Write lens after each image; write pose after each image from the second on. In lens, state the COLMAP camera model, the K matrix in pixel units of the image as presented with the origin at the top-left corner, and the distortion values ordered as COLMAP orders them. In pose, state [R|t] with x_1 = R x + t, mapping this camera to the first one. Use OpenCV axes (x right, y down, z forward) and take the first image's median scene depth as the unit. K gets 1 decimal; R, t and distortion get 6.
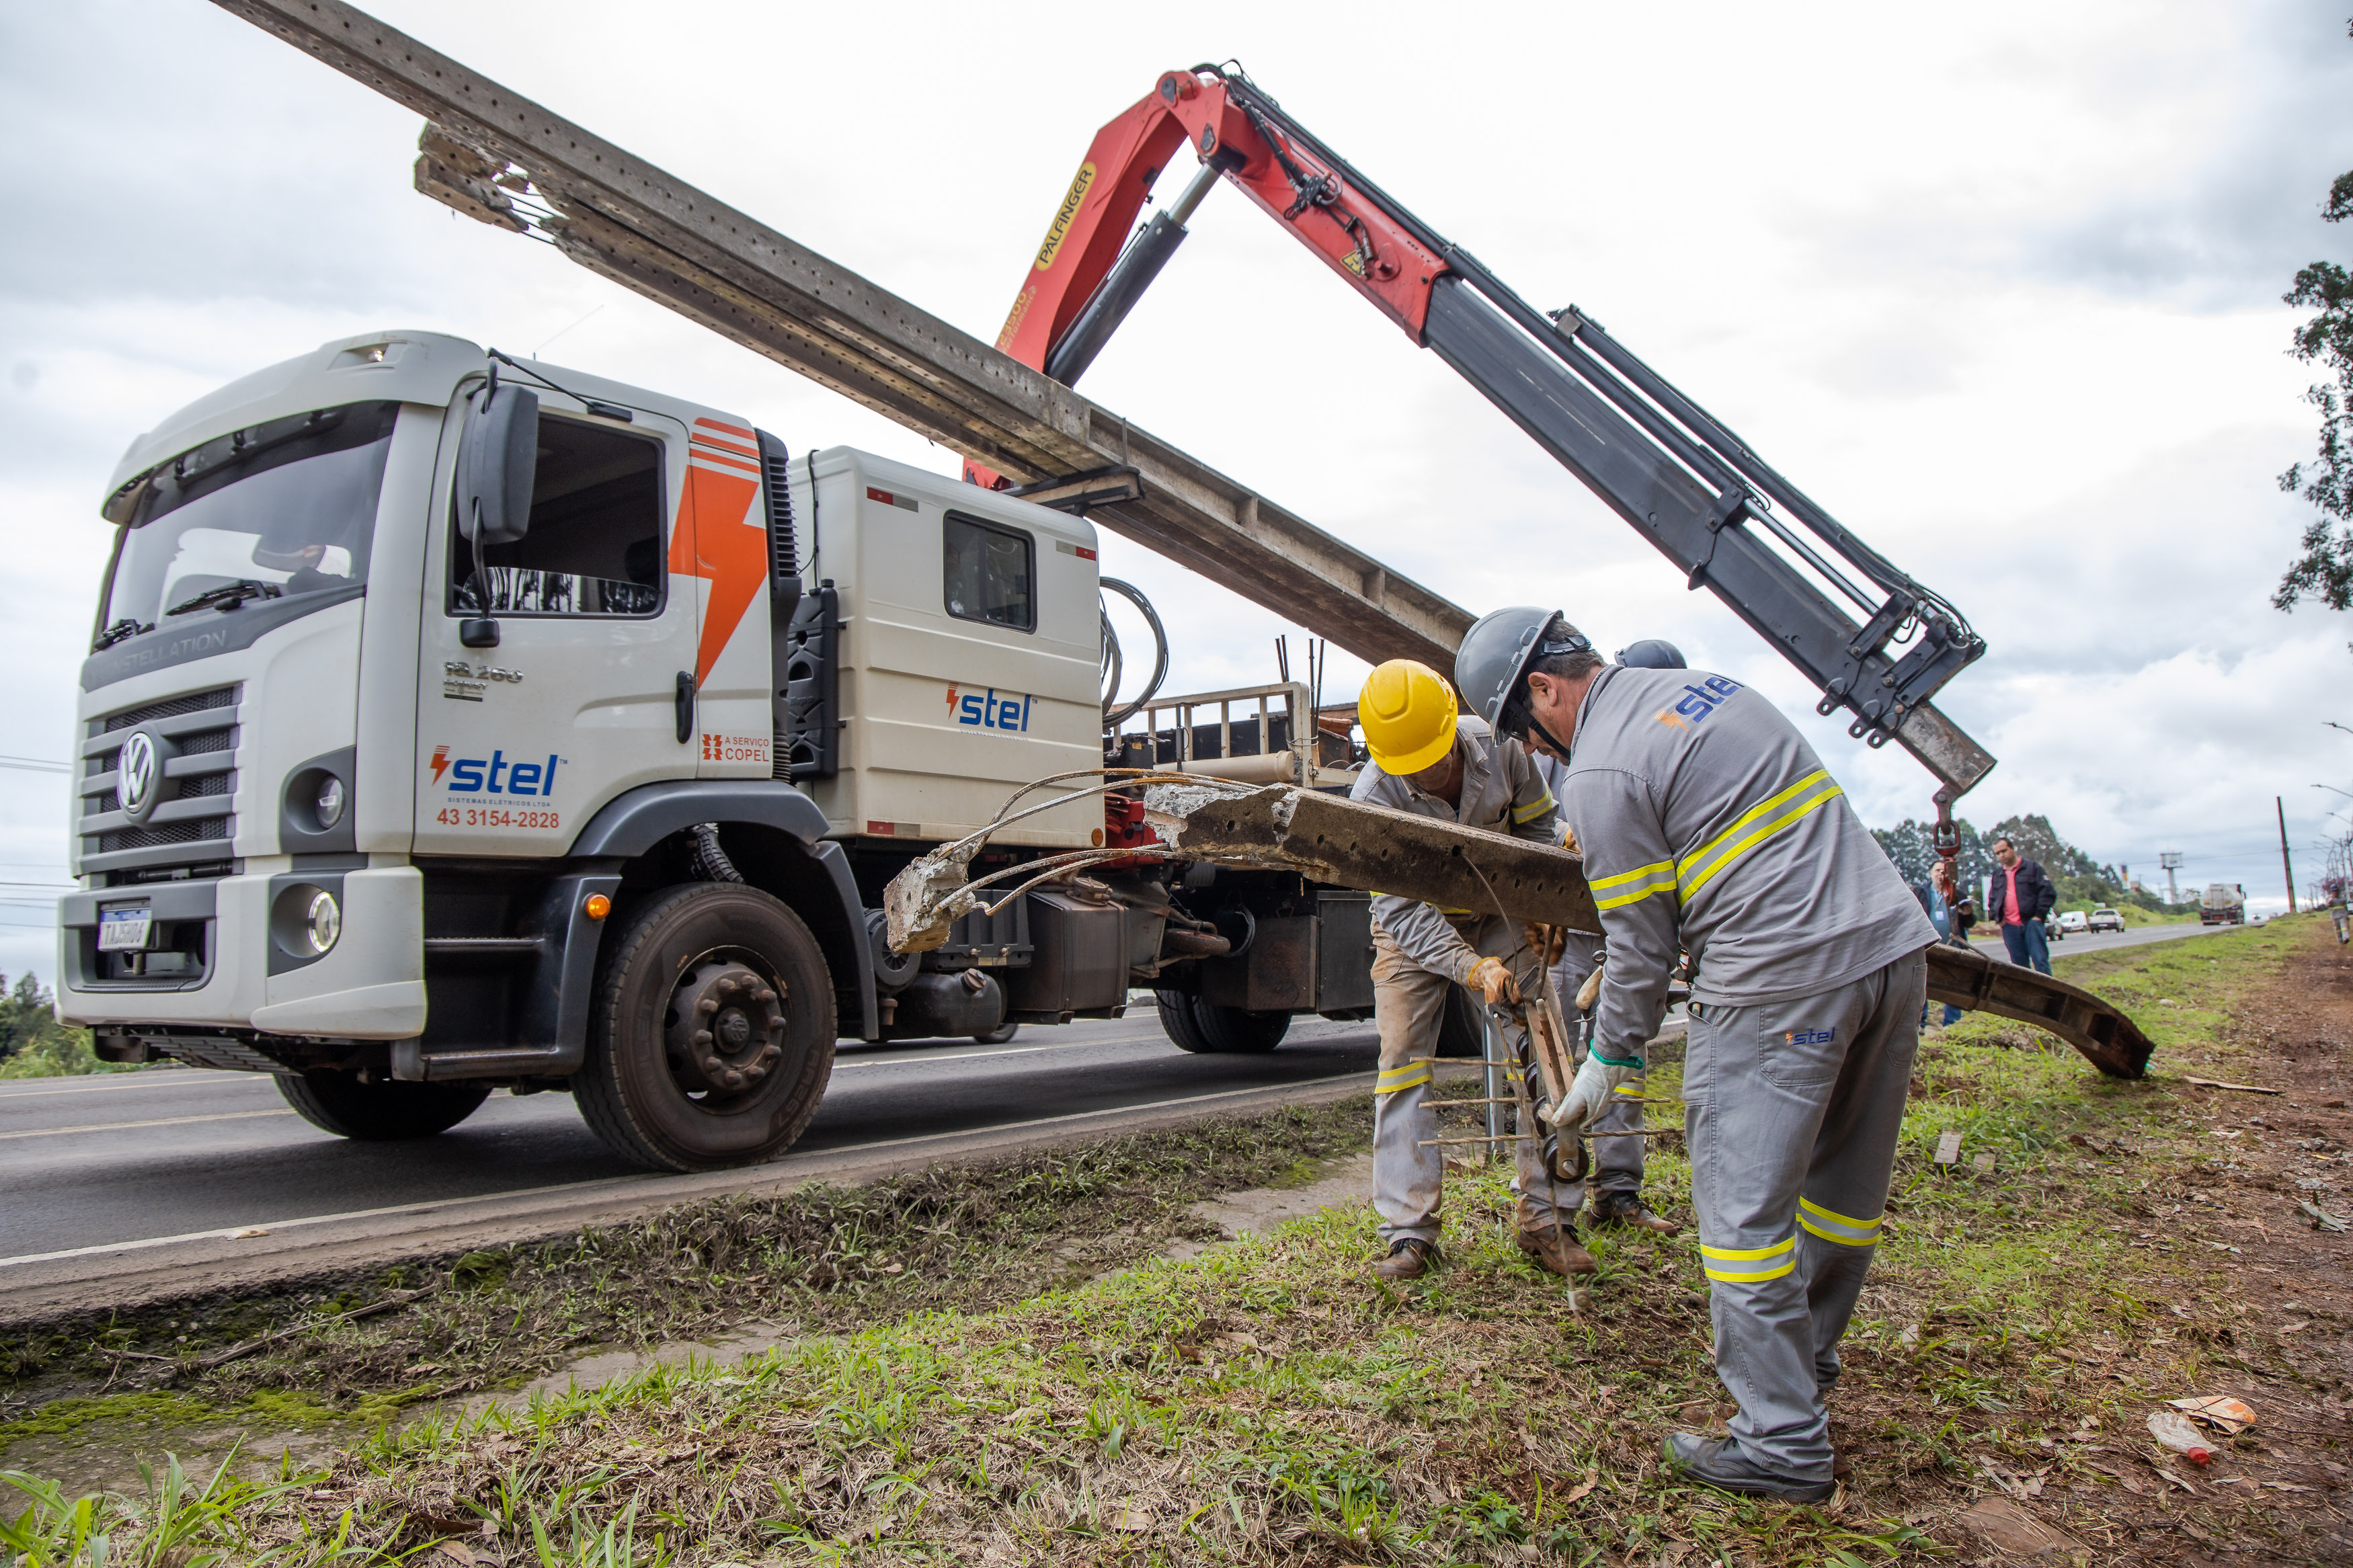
lens RADIAL K [[1647.1, 0, 1182.8], [0, 1647.1, 844.7], [0, 0, 1]] dist [-0.126049, 0.113698]
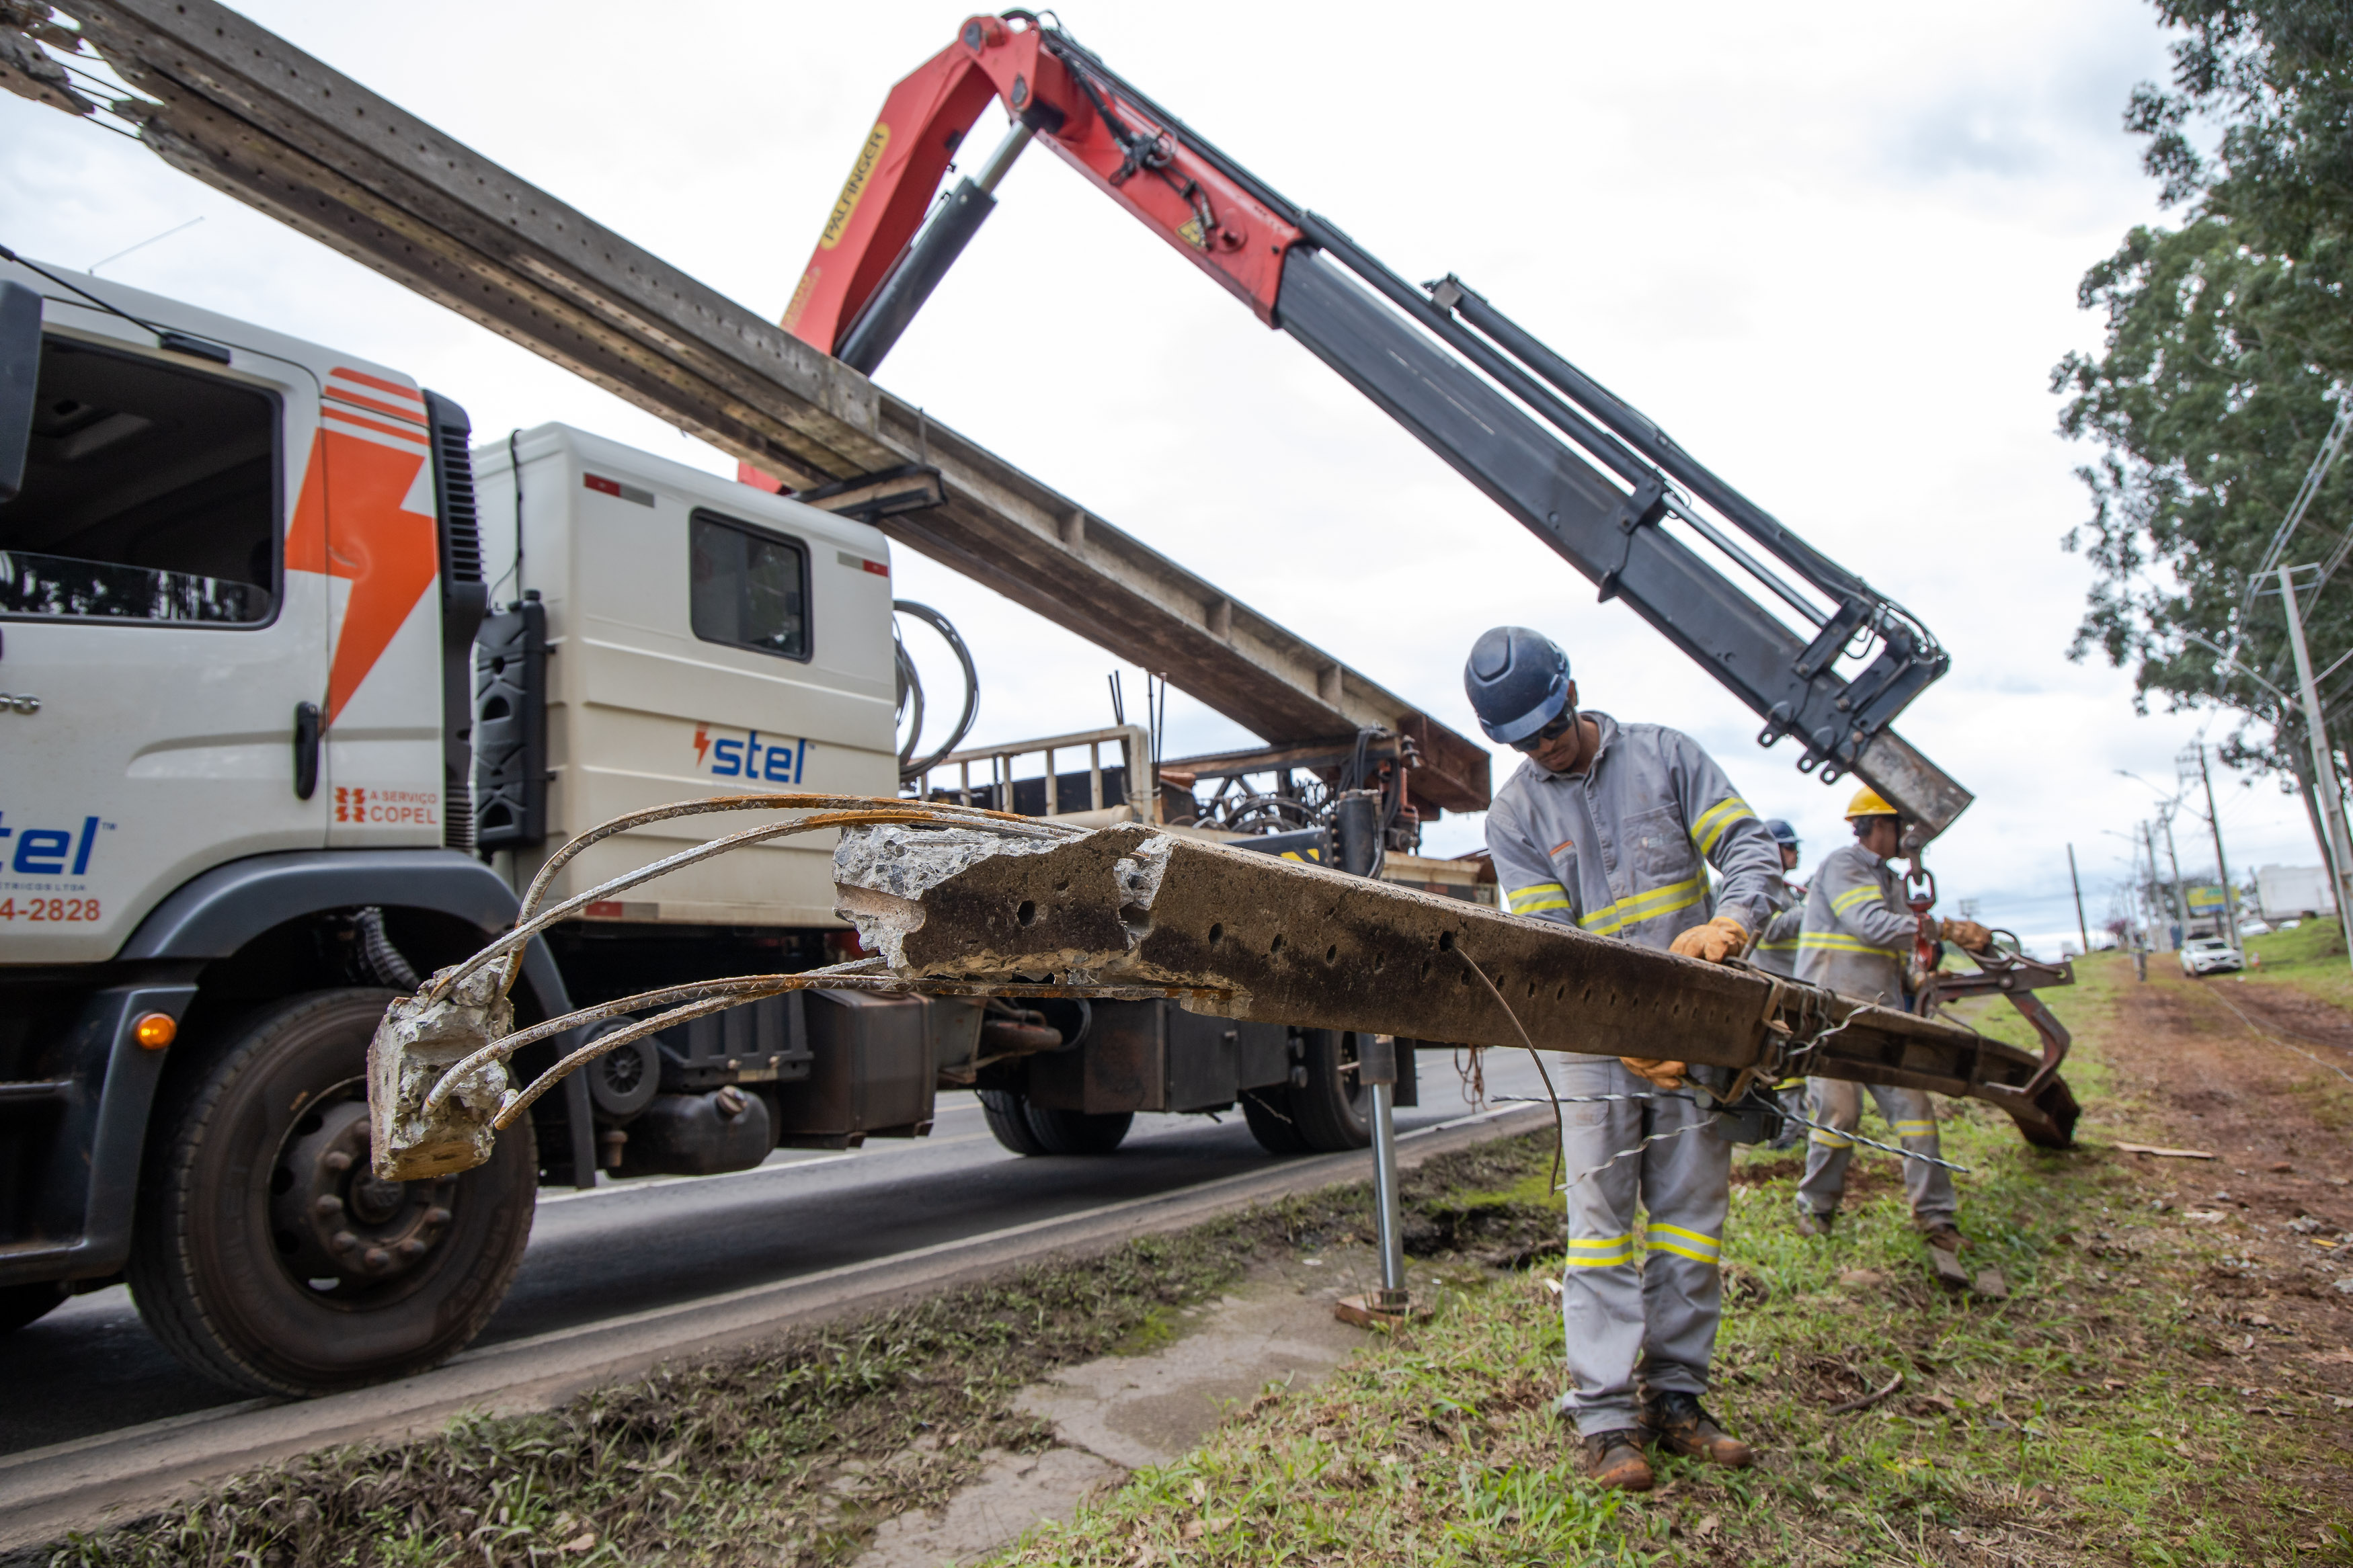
lens RADIAL K [[1647.1, 0, 1182.8], [0, 1647.1, 844.7], [0, 0, 1]] dist [-0.126049, 0.113698]
pose [[0.994868, -0.019785, 0.099229, 0.011247], [0.023841, 0.998921, -0.039860, -0.003199], [-0.098333, 0.042021, 0.994266, 0.196593]]
